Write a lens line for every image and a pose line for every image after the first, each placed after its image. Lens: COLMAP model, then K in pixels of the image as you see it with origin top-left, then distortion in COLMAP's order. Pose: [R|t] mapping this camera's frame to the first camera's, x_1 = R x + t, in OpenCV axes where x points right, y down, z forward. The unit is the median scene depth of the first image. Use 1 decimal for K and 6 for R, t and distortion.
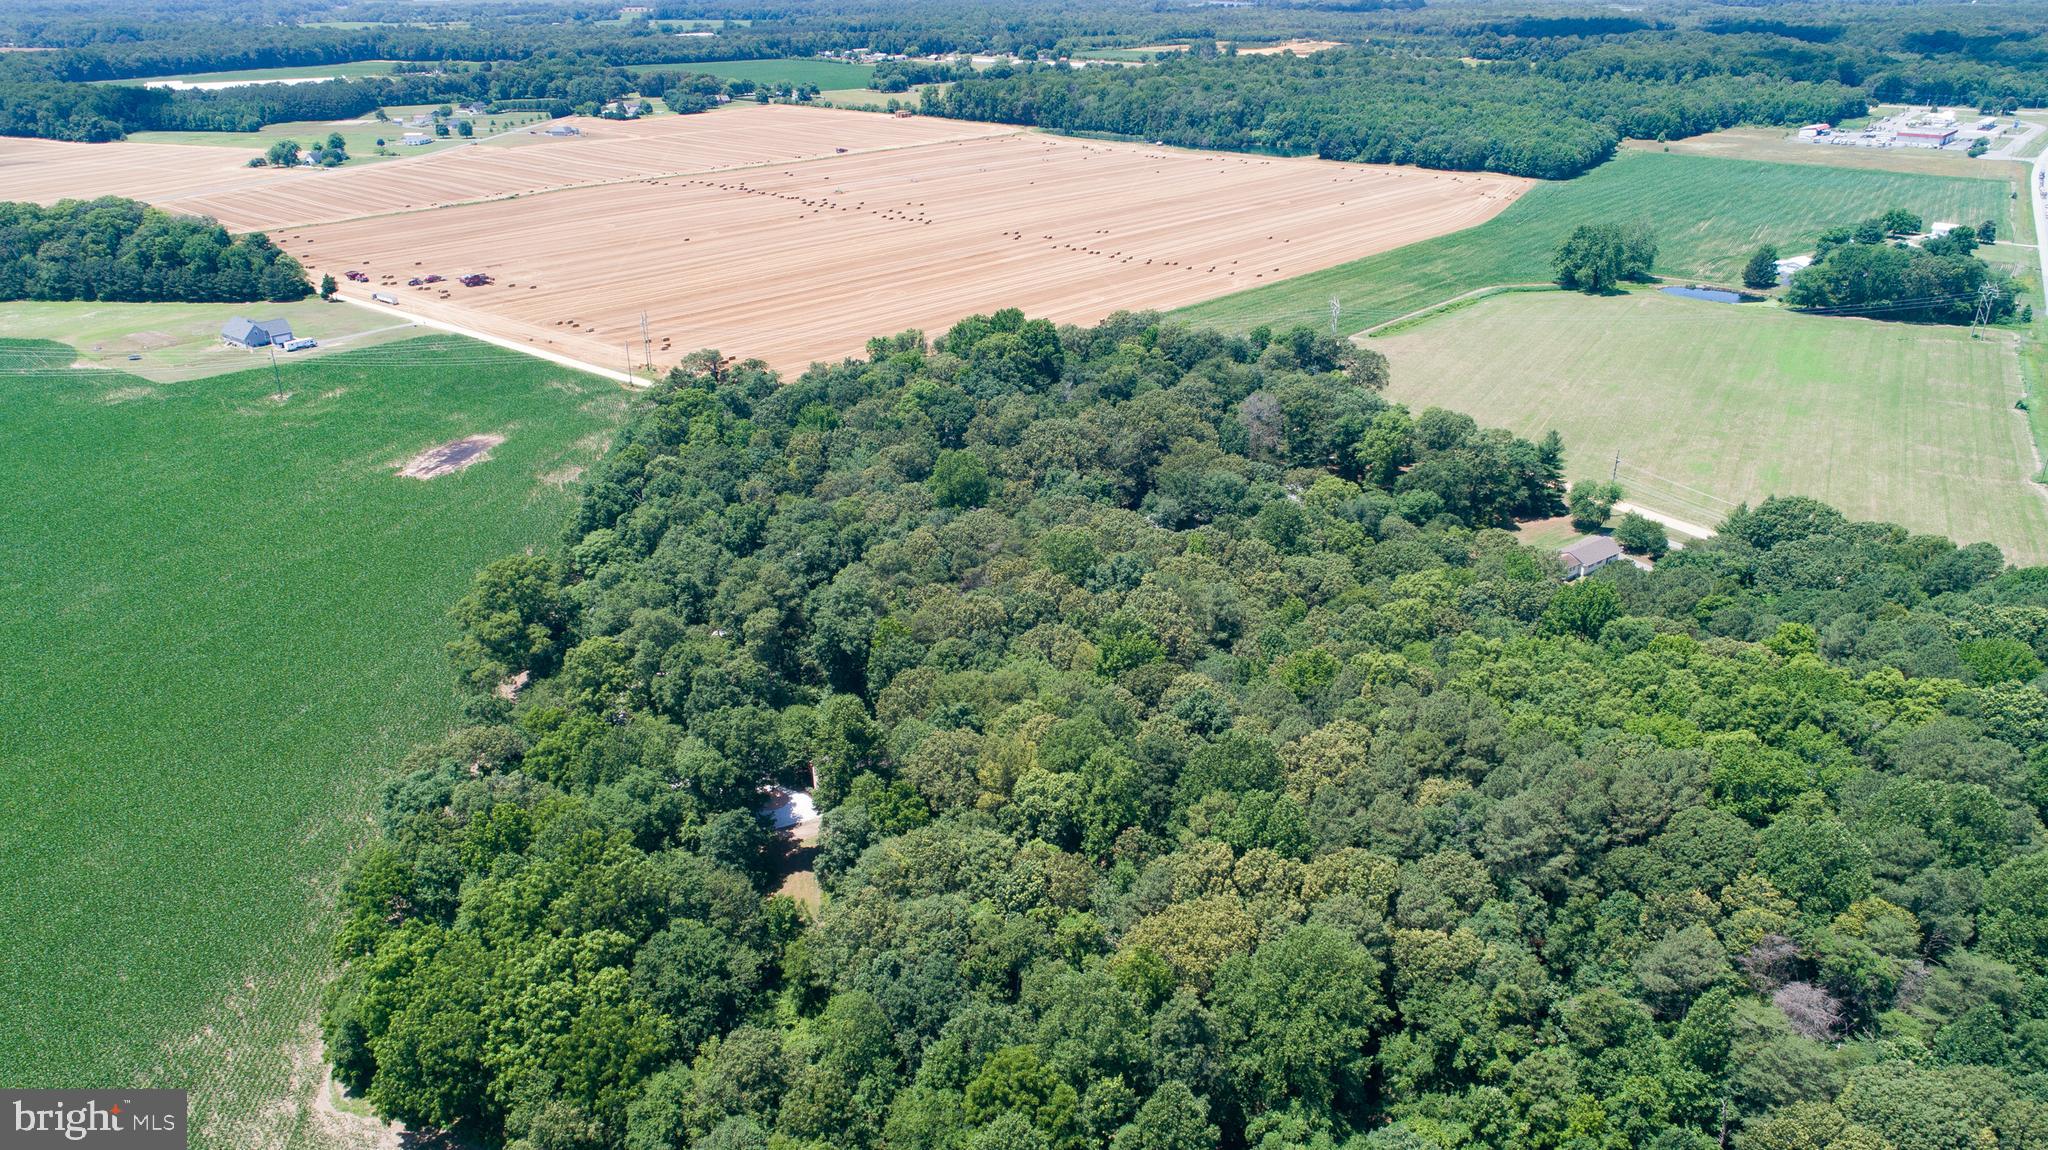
lens RADIAL K [[1430.8, 0, 1024.0], [0, 1430.8, 575.0], [0, 0, 1]] dist [-0.010967, 0.006447]
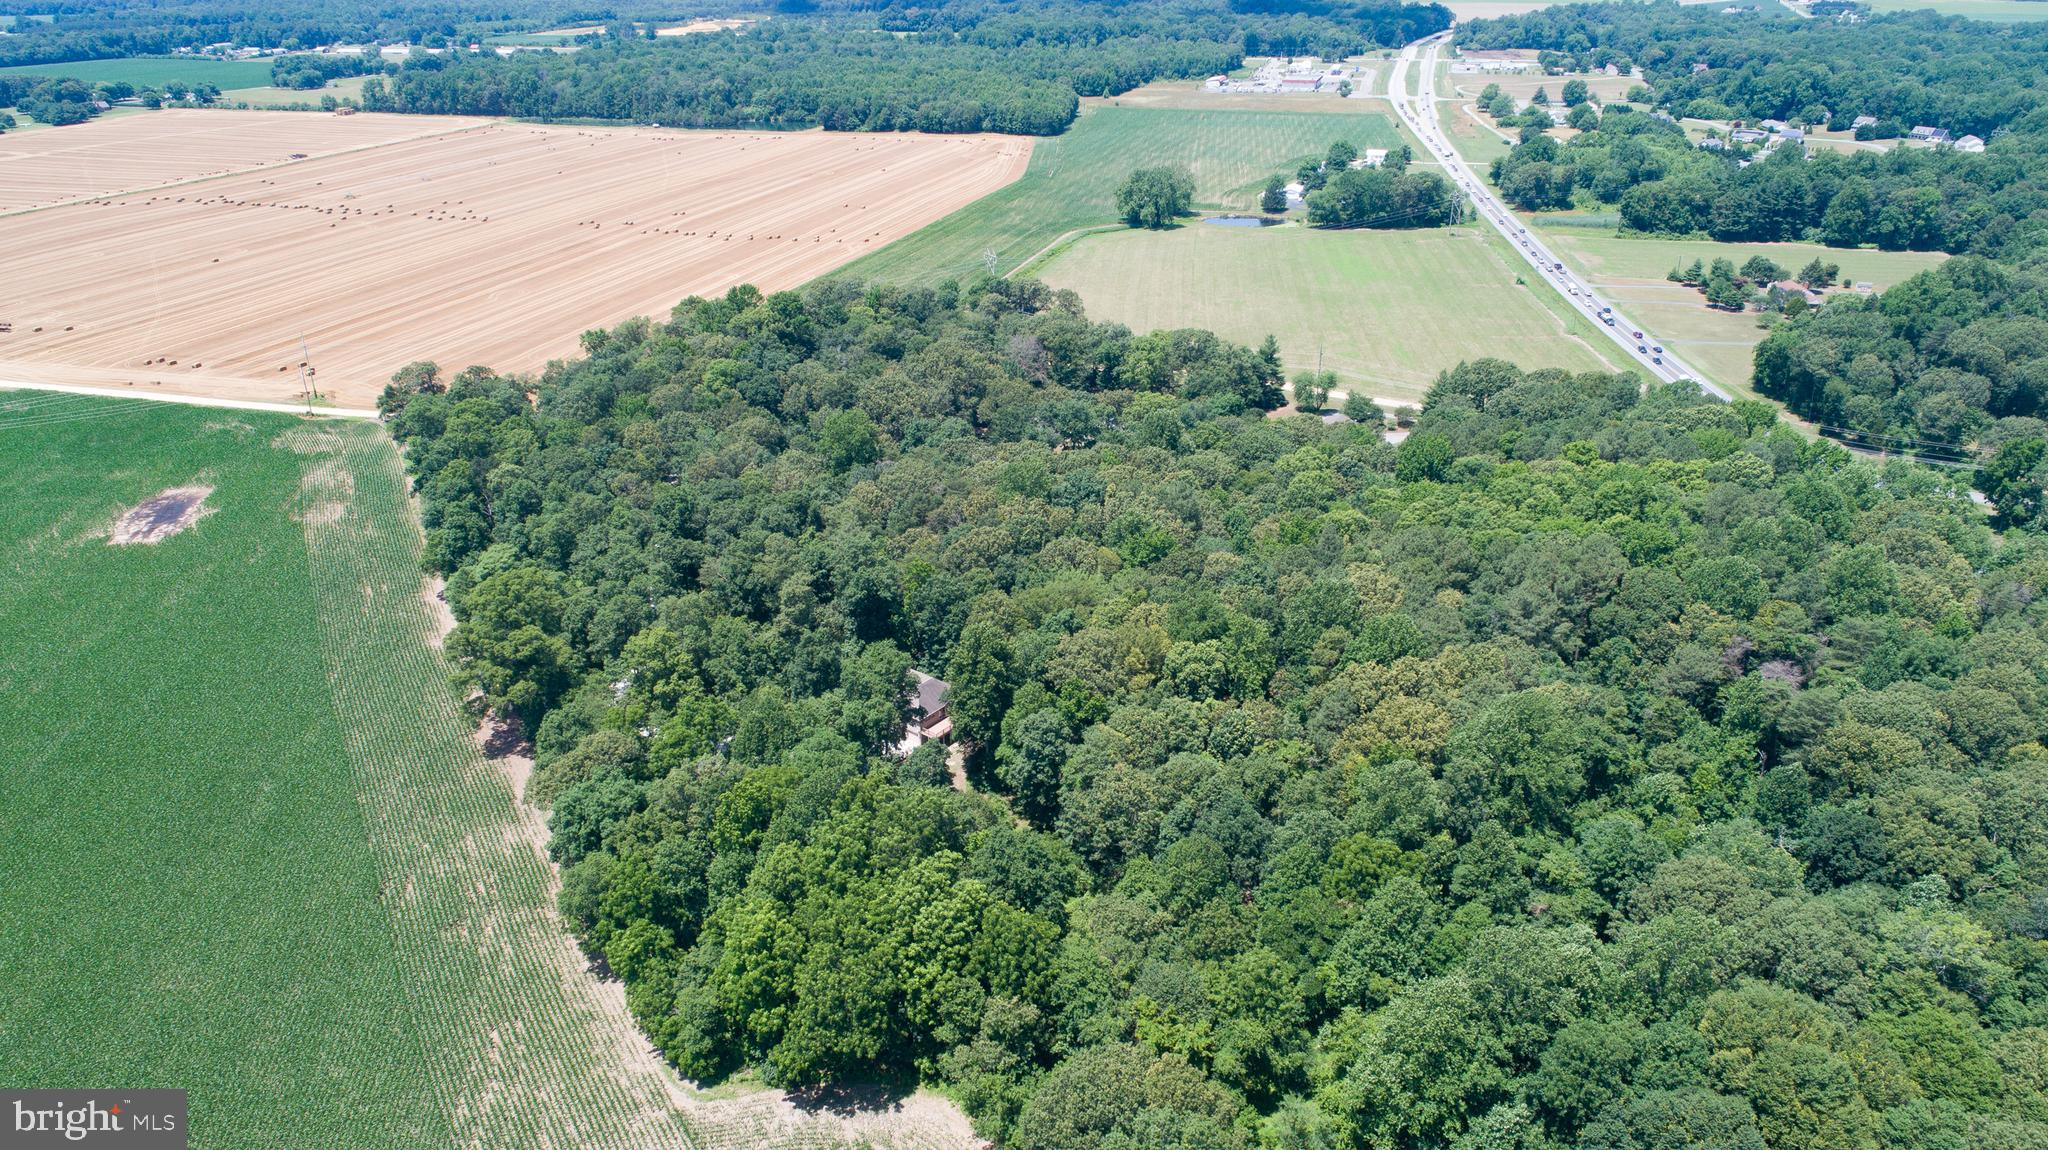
lens RADIAL K [[1430.8, 0, 1024.0], [0, 1430.8, 575.0], [0, 0, 1]] dist [-0.010967, 0.006447]
pose [[0.905144, -0.178067, 0.386014, -0.172613], [0.173115, 0.983738, 0.047867, 0.001517], [-0.388260, 0.023498, 0.921250, -0.004445]]
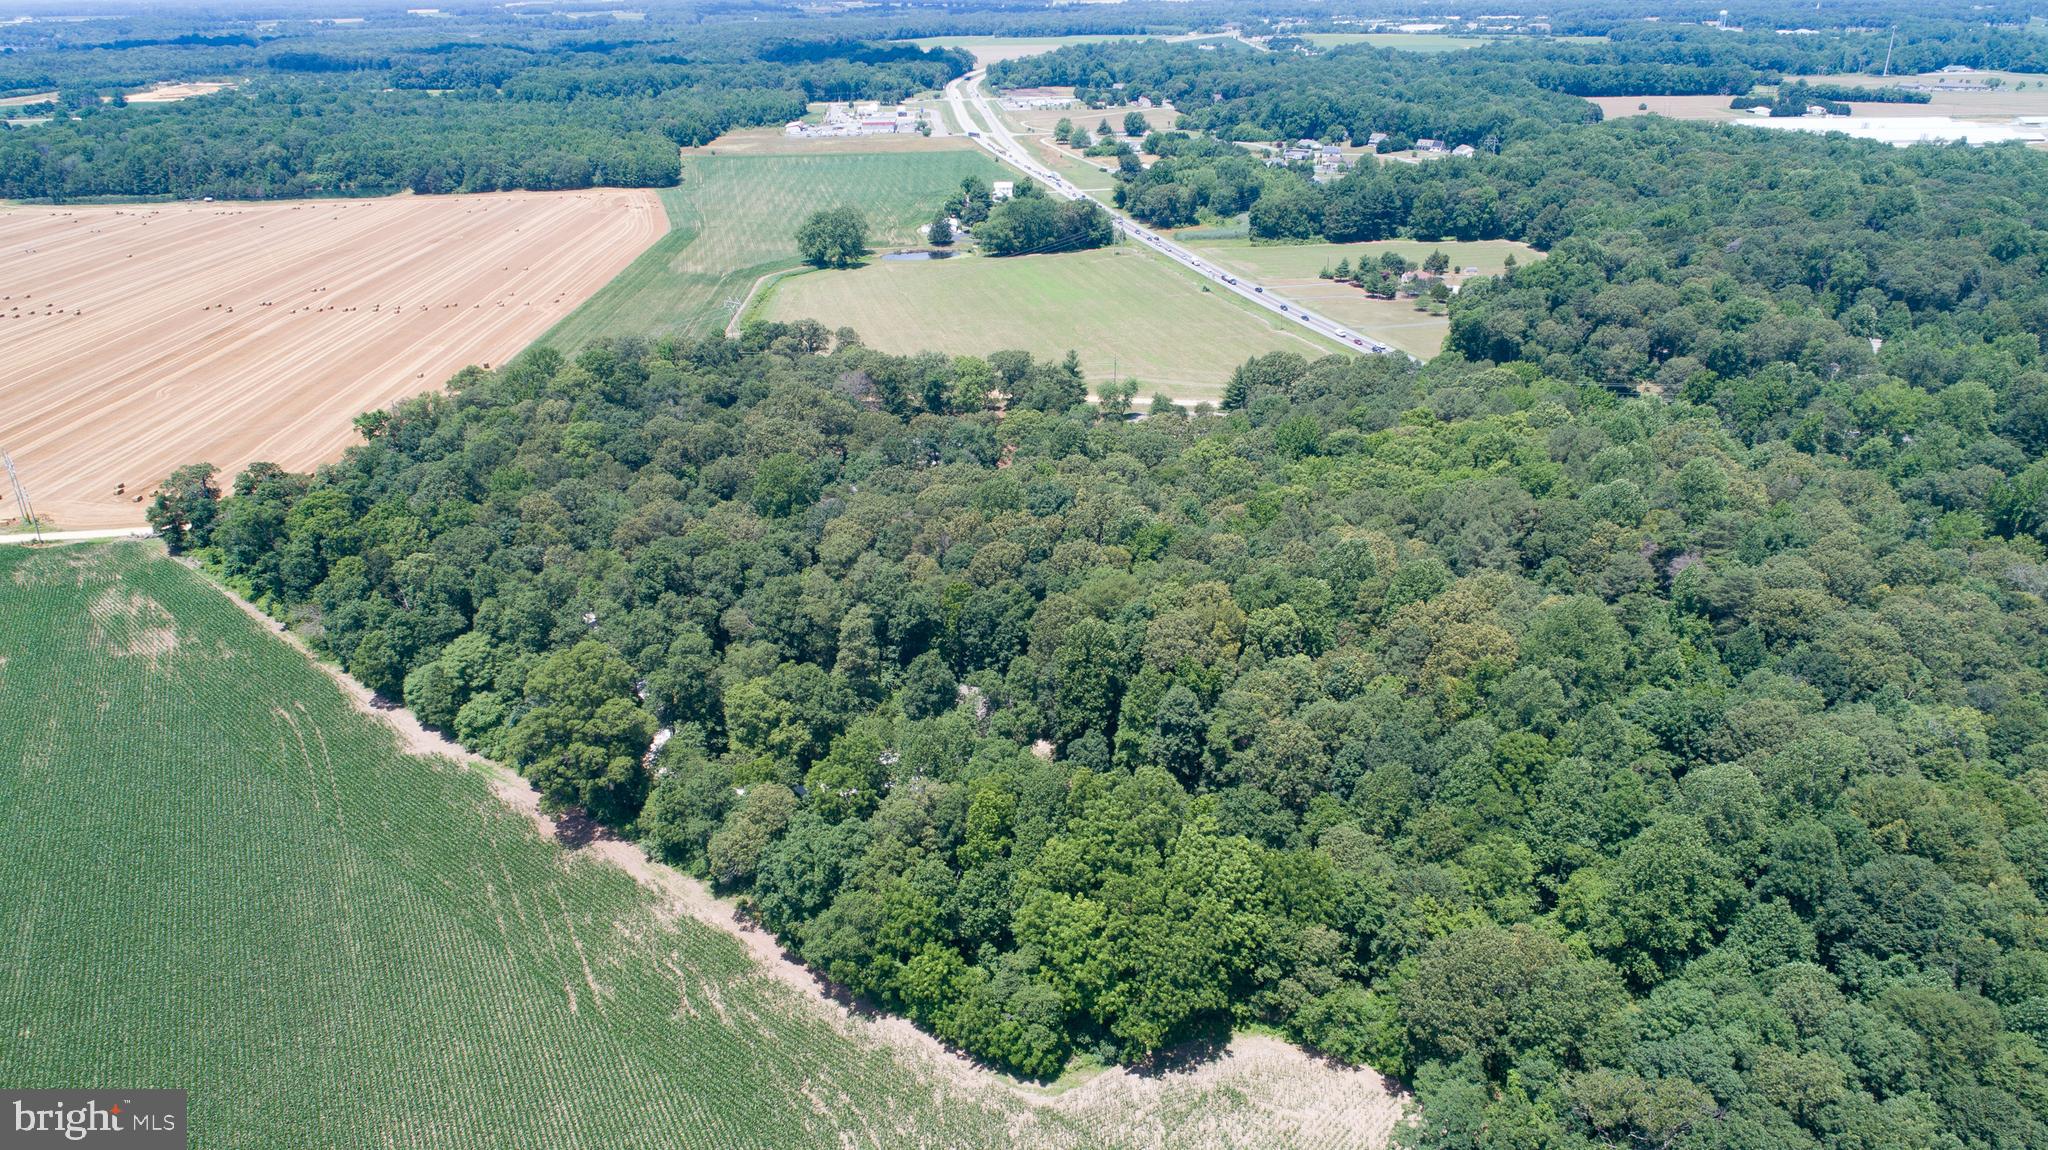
lens RADIAL K [[1442.1, 0, 1030.4], [0, 1442.1, 569.6], [0, 0, 1]] dist [-0.008244, 0.002877]
pose [[0.698293, -0.278105, 0.659579, -0.309120], [0.293682, 0.951626, 0.090323, -0.023704], [-0.652792, 0.130635, 0.746189, 0.054614]]
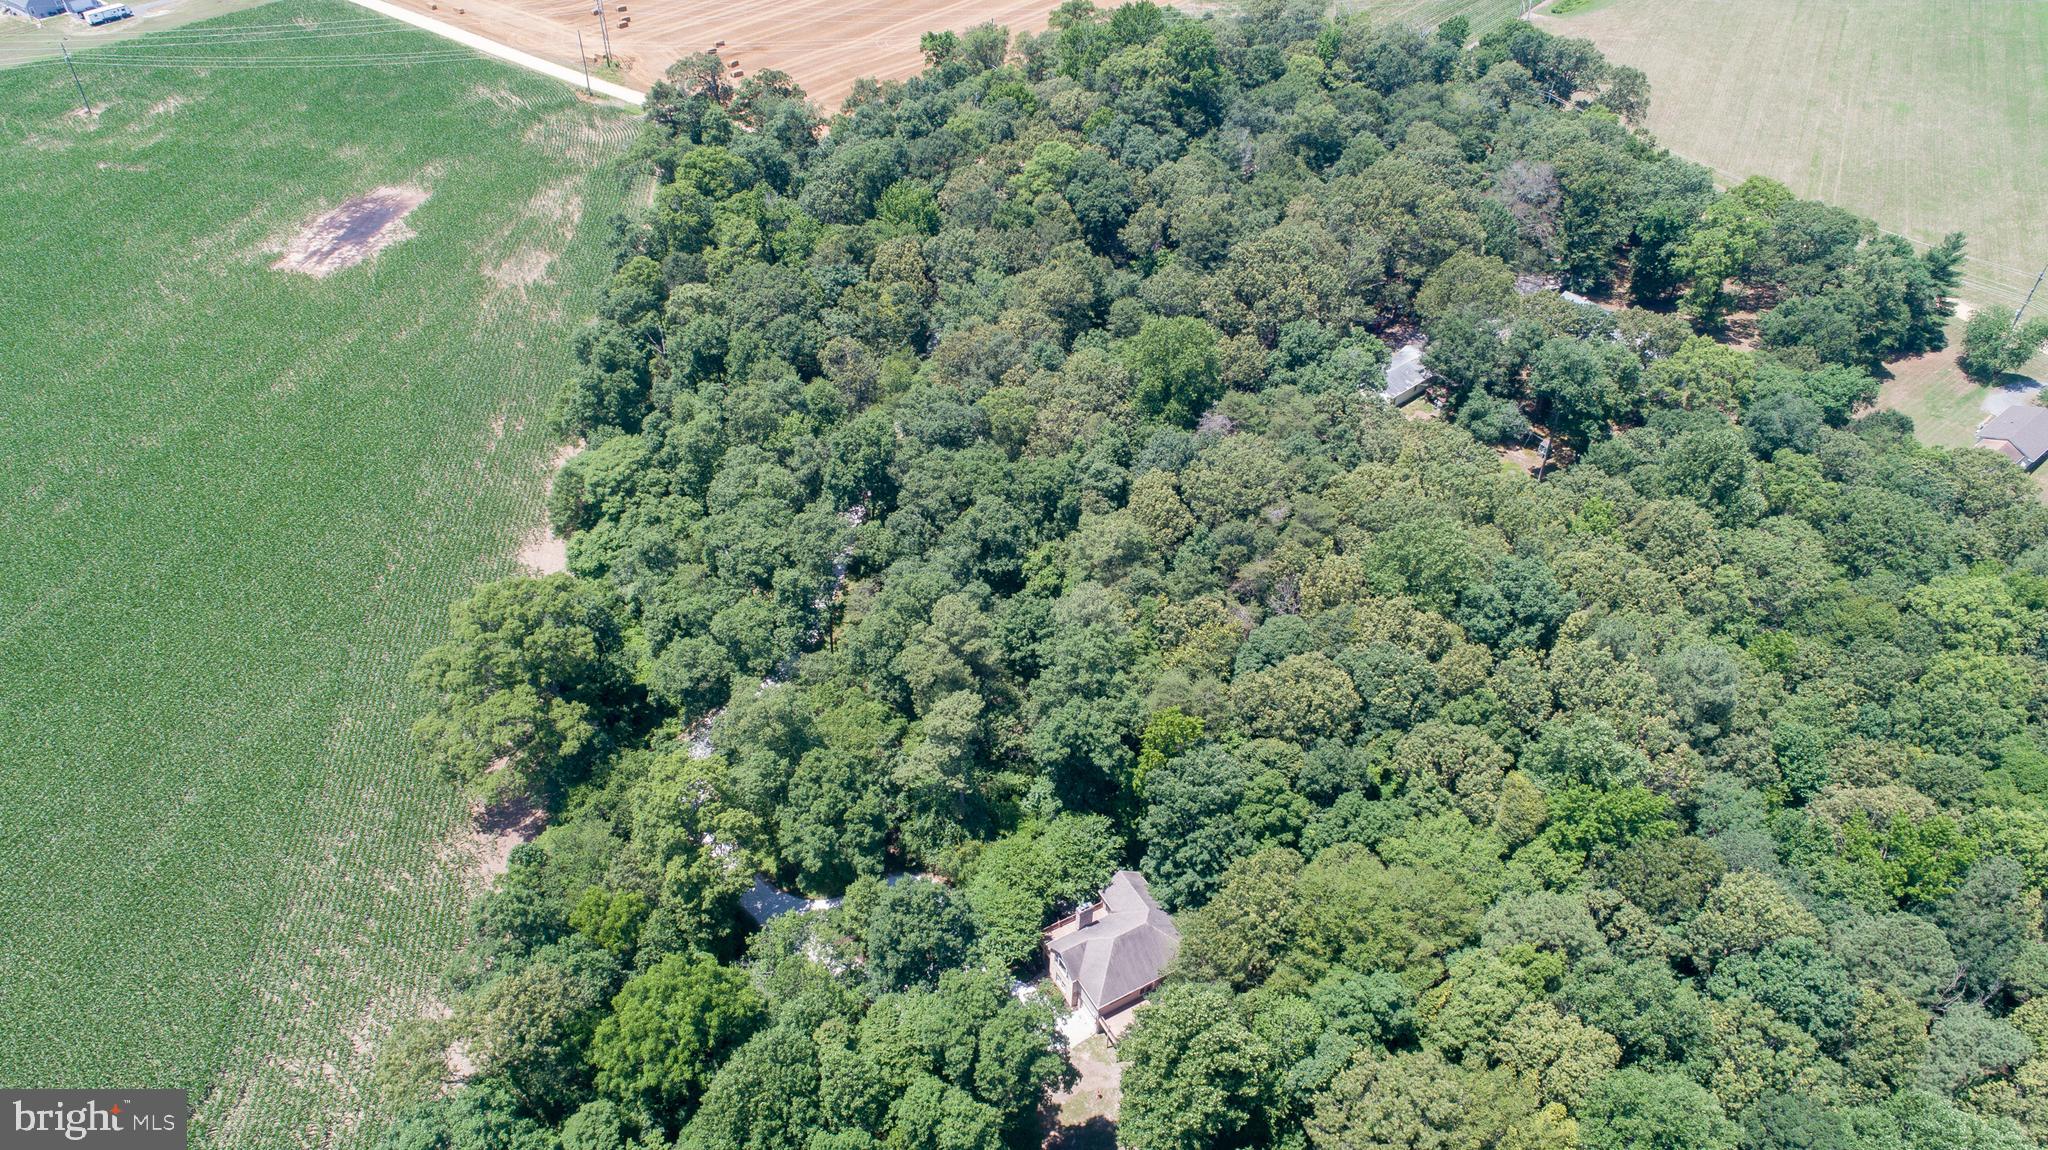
lens RADIAL K [[1376.8, 0, 1024.0], [0, 1376.8, 575.0], [0, 0, 1]] dist [-0.007845, 0.000672]
pose [[0.998017, -0.016496, 0.060741, -0.075440], [-0.001941, 0.956520, 0.291659, -0.076459], [-0.062911, -0.291199, 0.954592, 0.186692]]
